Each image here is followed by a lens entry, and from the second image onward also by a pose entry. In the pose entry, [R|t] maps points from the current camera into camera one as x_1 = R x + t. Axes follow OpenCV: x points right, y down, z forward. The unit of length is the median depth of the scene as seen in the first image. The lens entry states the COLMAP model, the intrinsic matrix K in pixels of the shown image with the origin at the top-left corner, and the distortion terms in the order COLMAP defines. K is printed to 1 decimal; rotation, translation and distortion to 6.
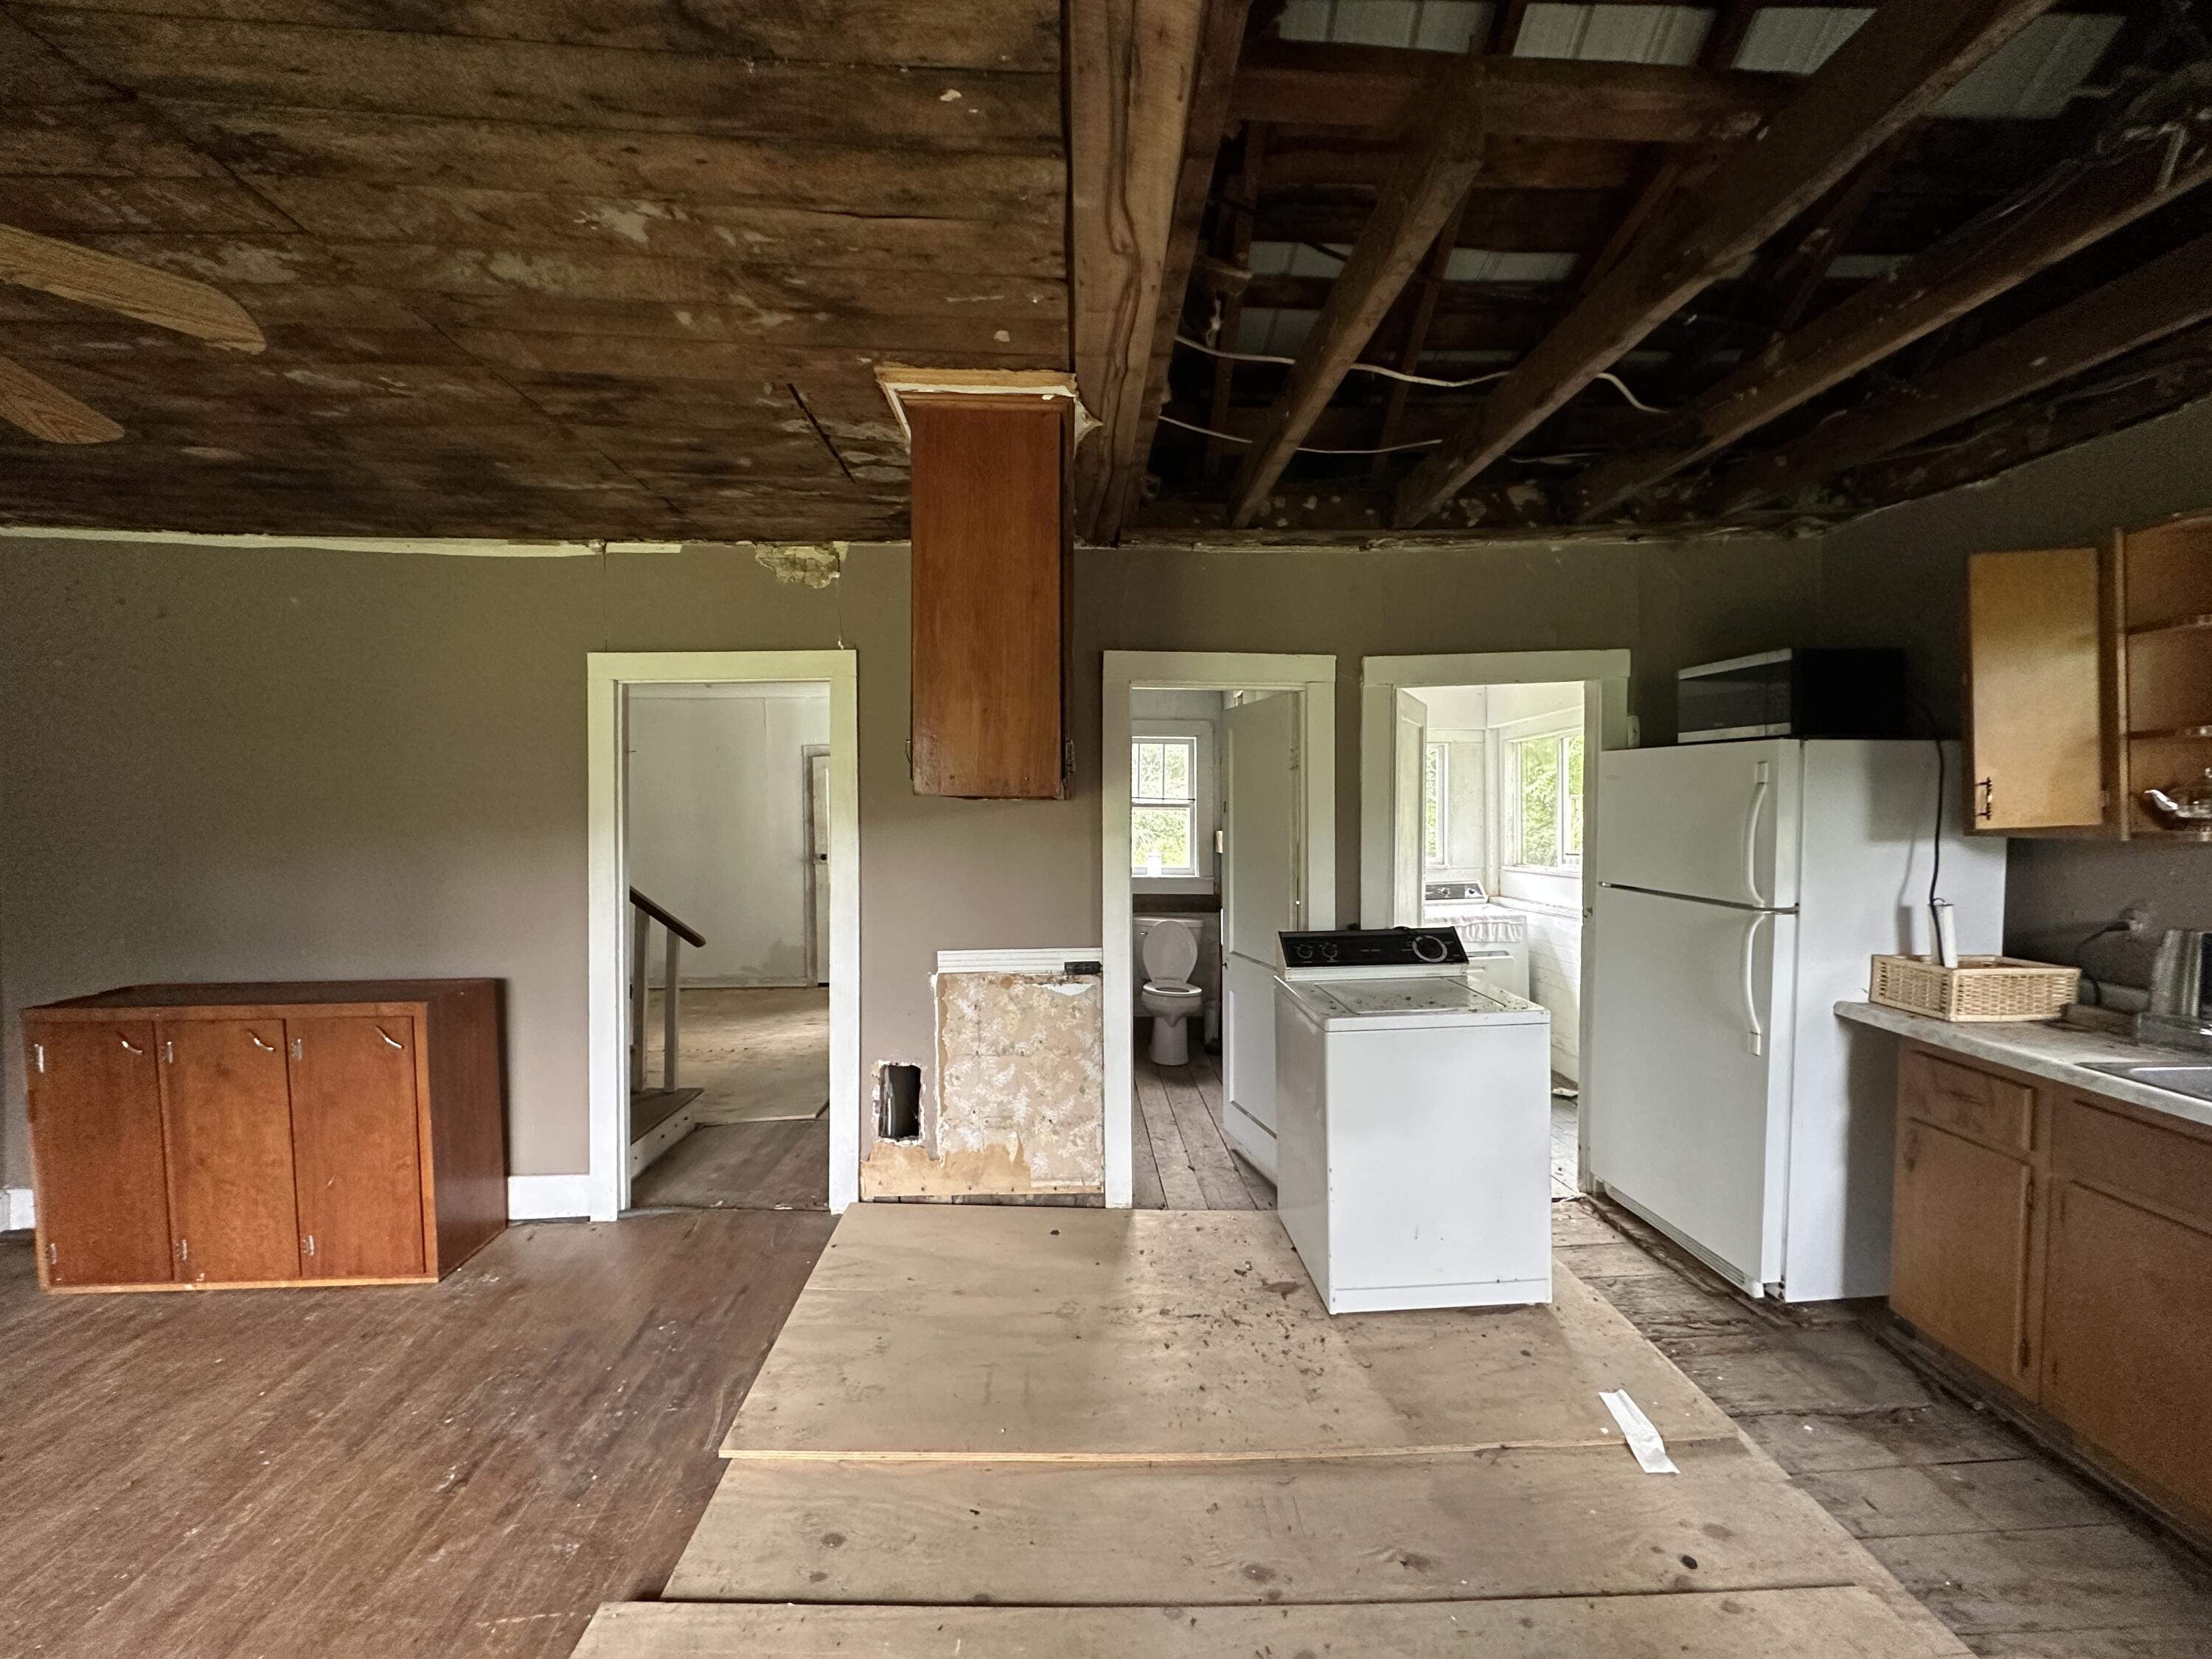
lens RADIAL K [[881.6, 0, 1106.9], [0, 881.6, 831.2], [0, 0, 1]] dist [-0.001571, 0.000518]
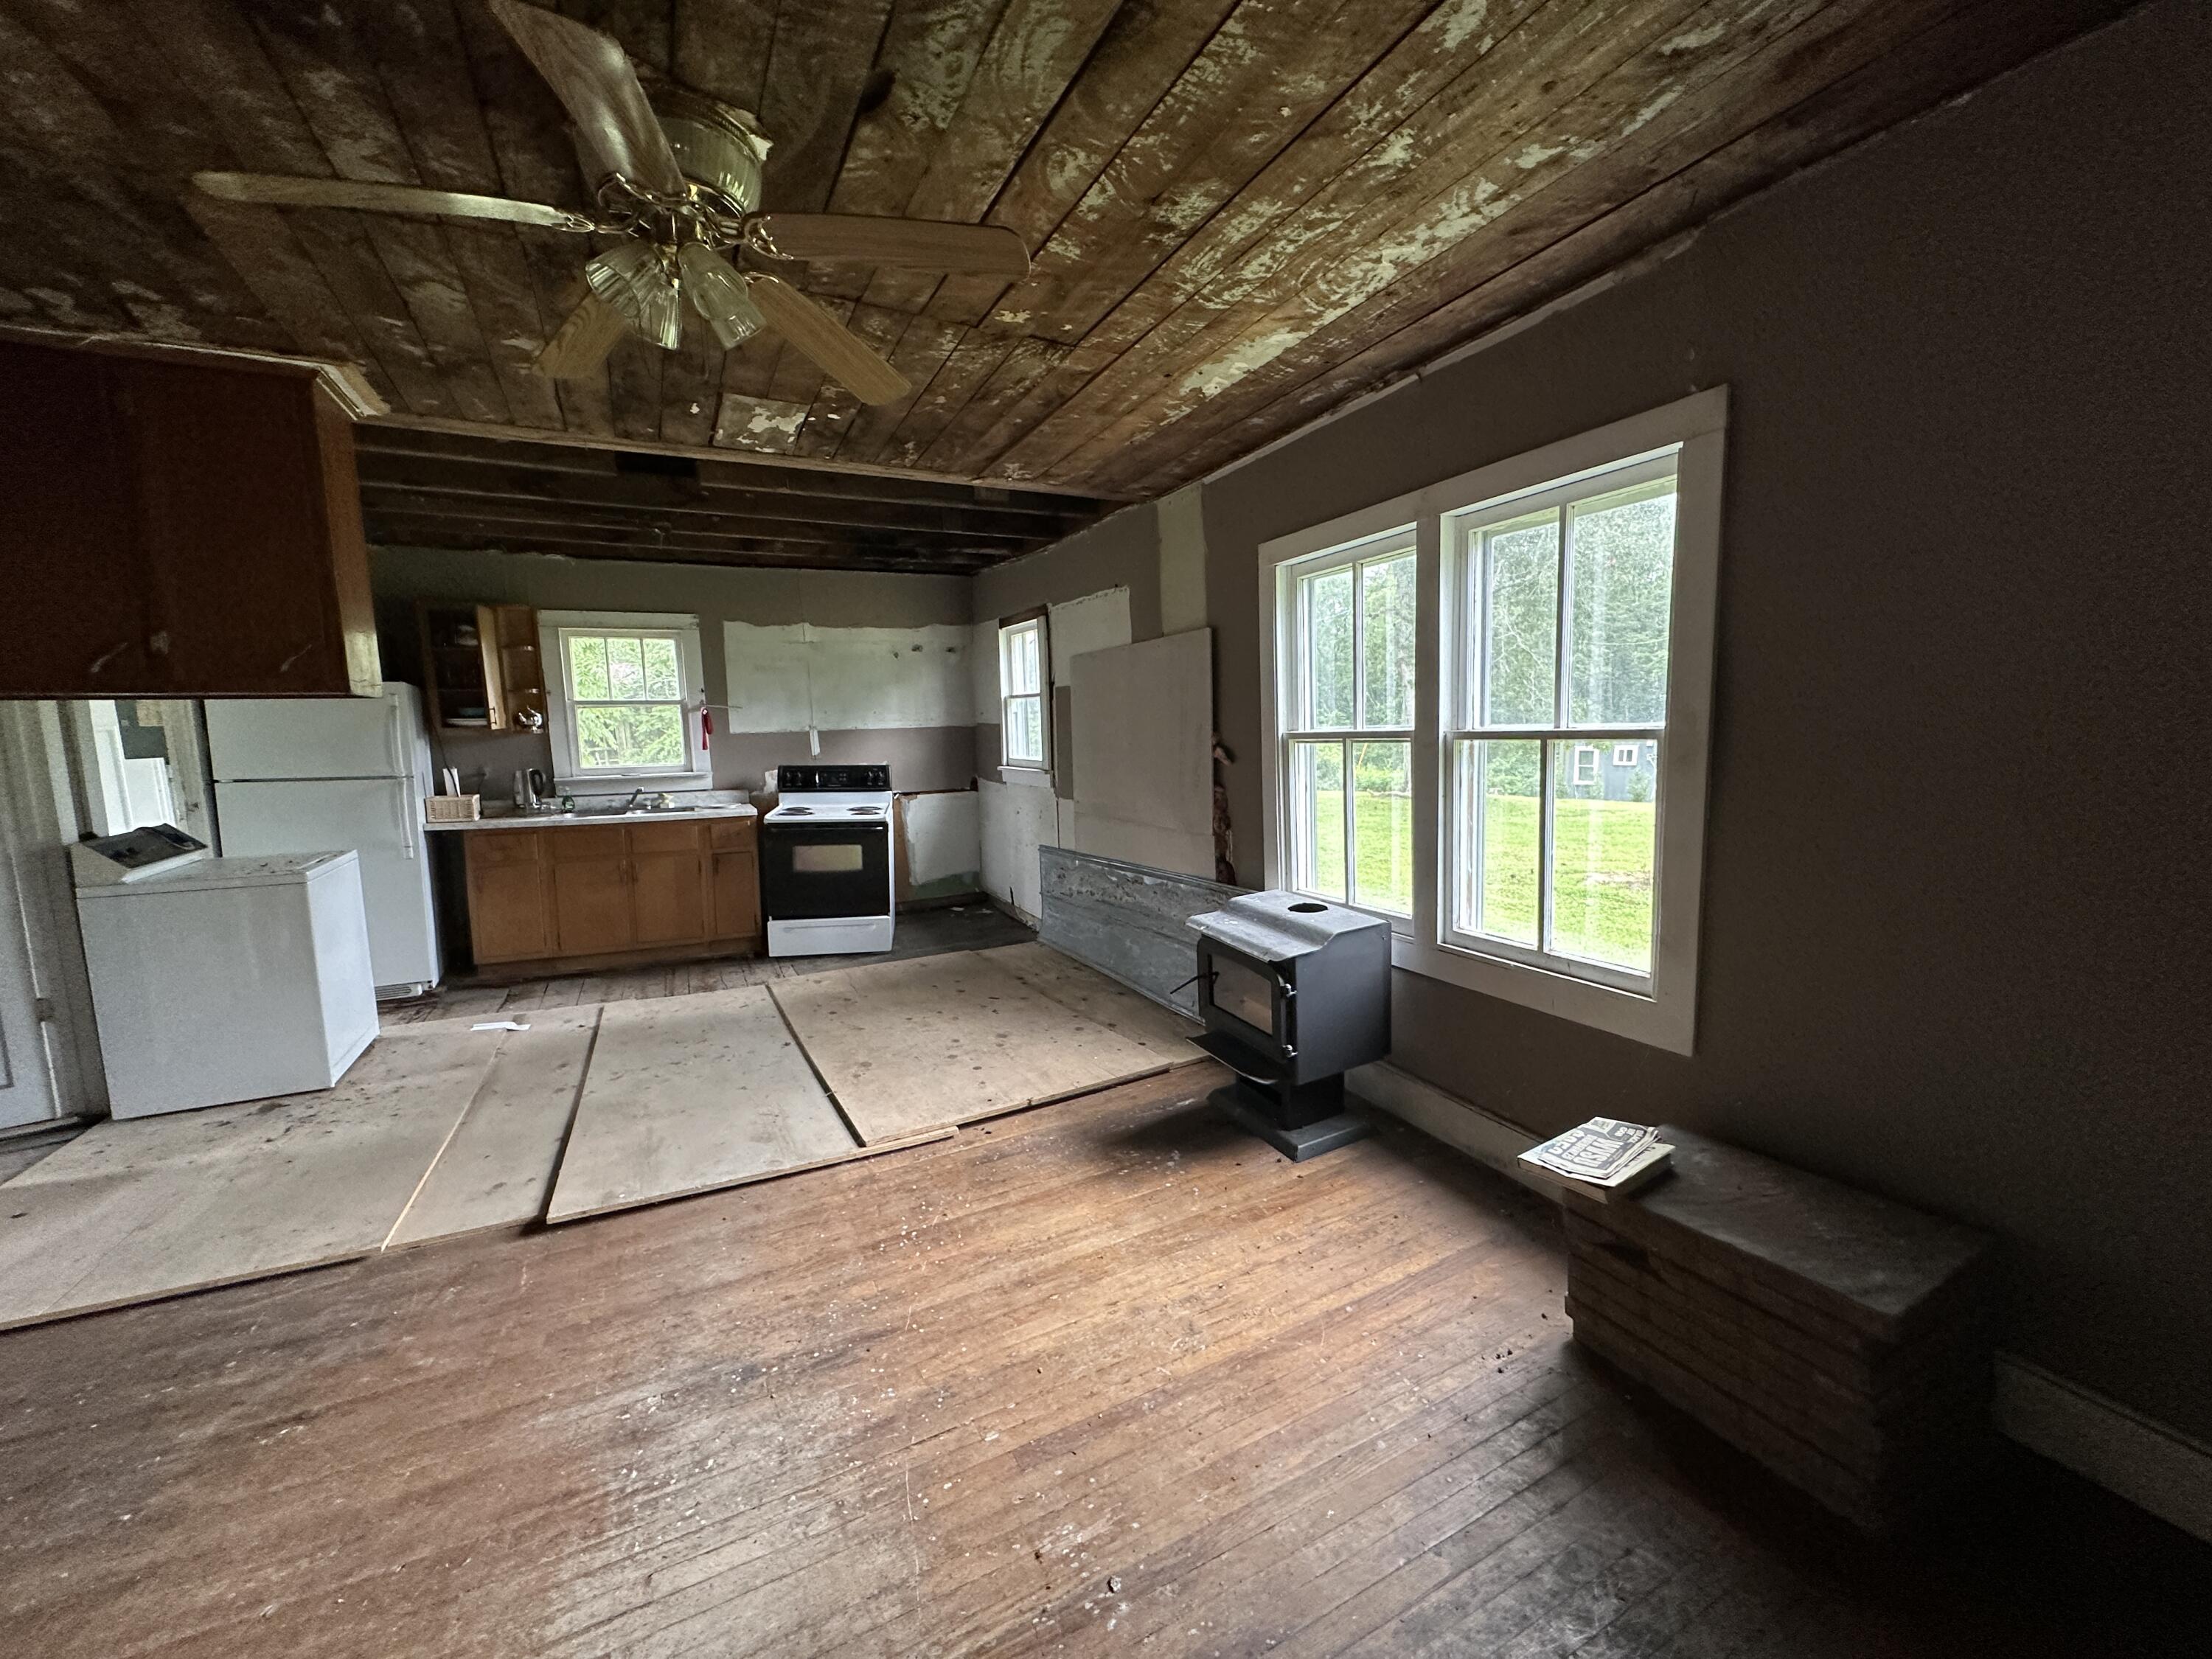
lens RADIAL K [[881.6, 0, 1106.9], [0, 881.6, 831.2], [0, 0, 1]] dist [-0.001571, 0.000518]
pose [[-0.412404, -0.096377, 0.905889, -1.156058], [0.048074, 0.990700, 0.127286, 0.029556], [-0.909732, 0.096043, -0.403935, 0.334938]]
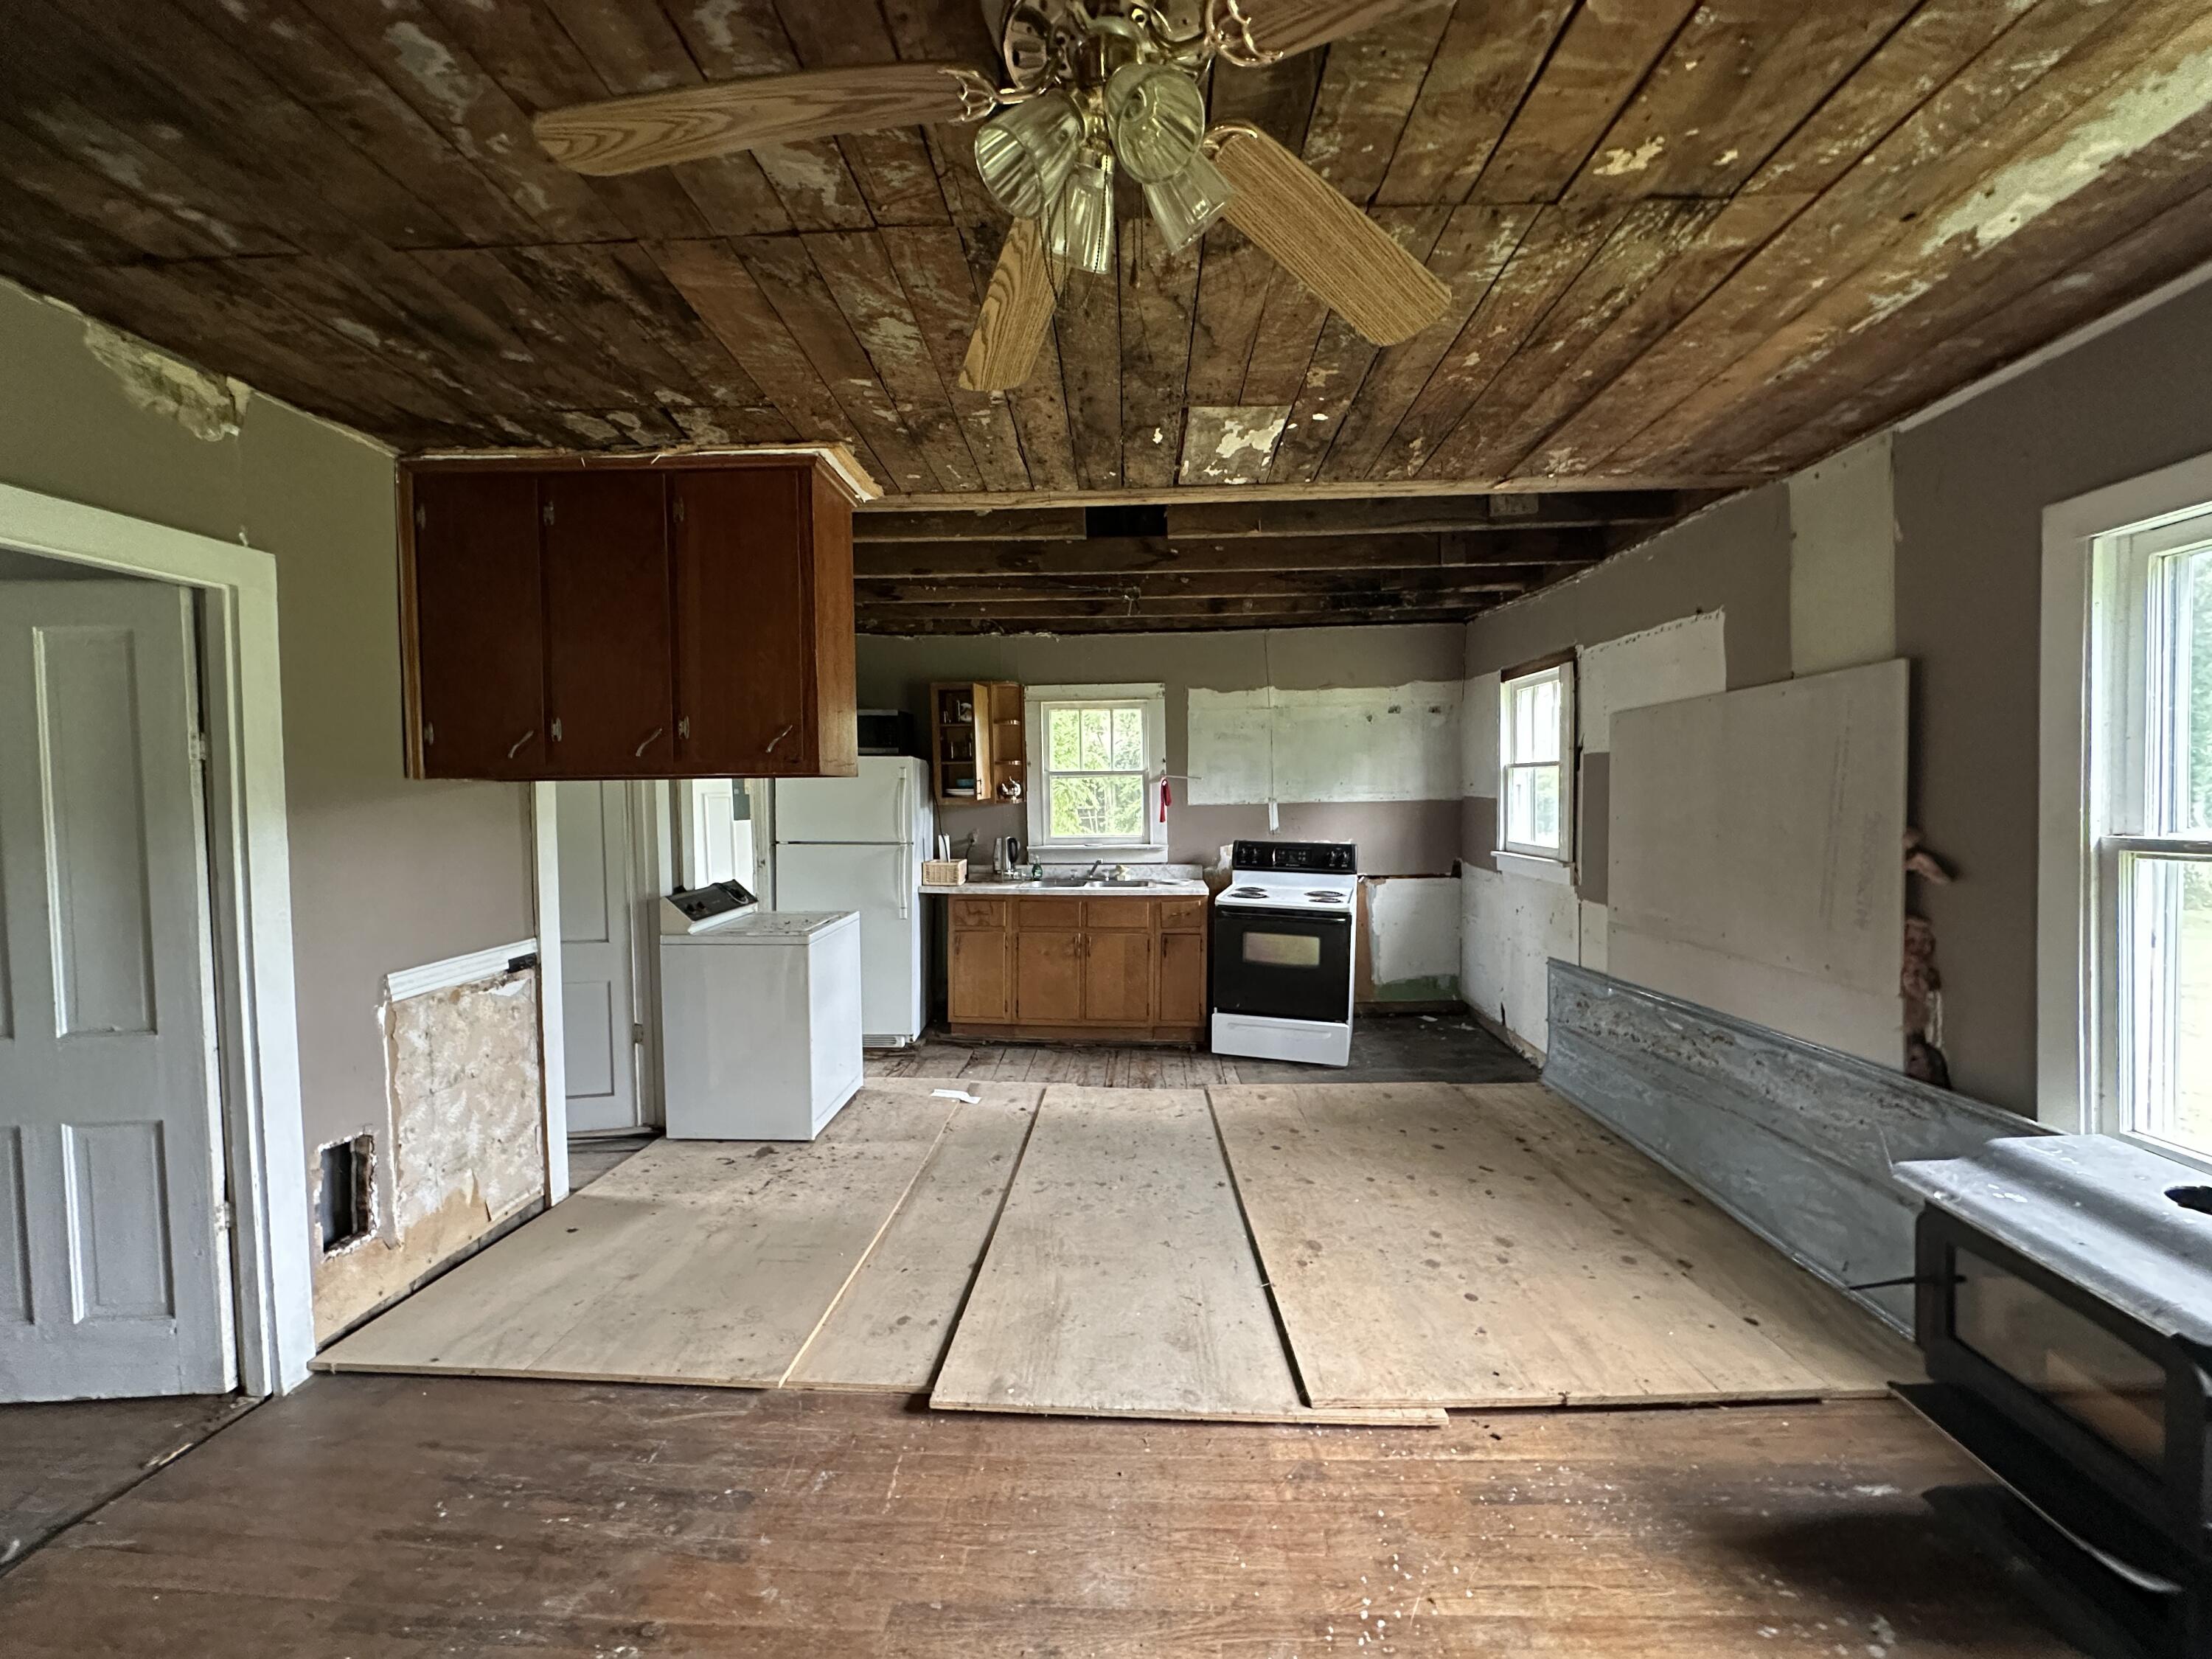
lens RADIAL K [[881.6, 0, 1106.9], [0, 881.6, 831.2], [0, 0, 1]] dist [-0.001571, 0.000518]
pose [[0.080755, -0.038293, 0.995998, -0.900912], [0.037969, 0.998655, 0.035317, 0.007621], [-0.996010, 0.034965, 0.082101, 0.306425]]
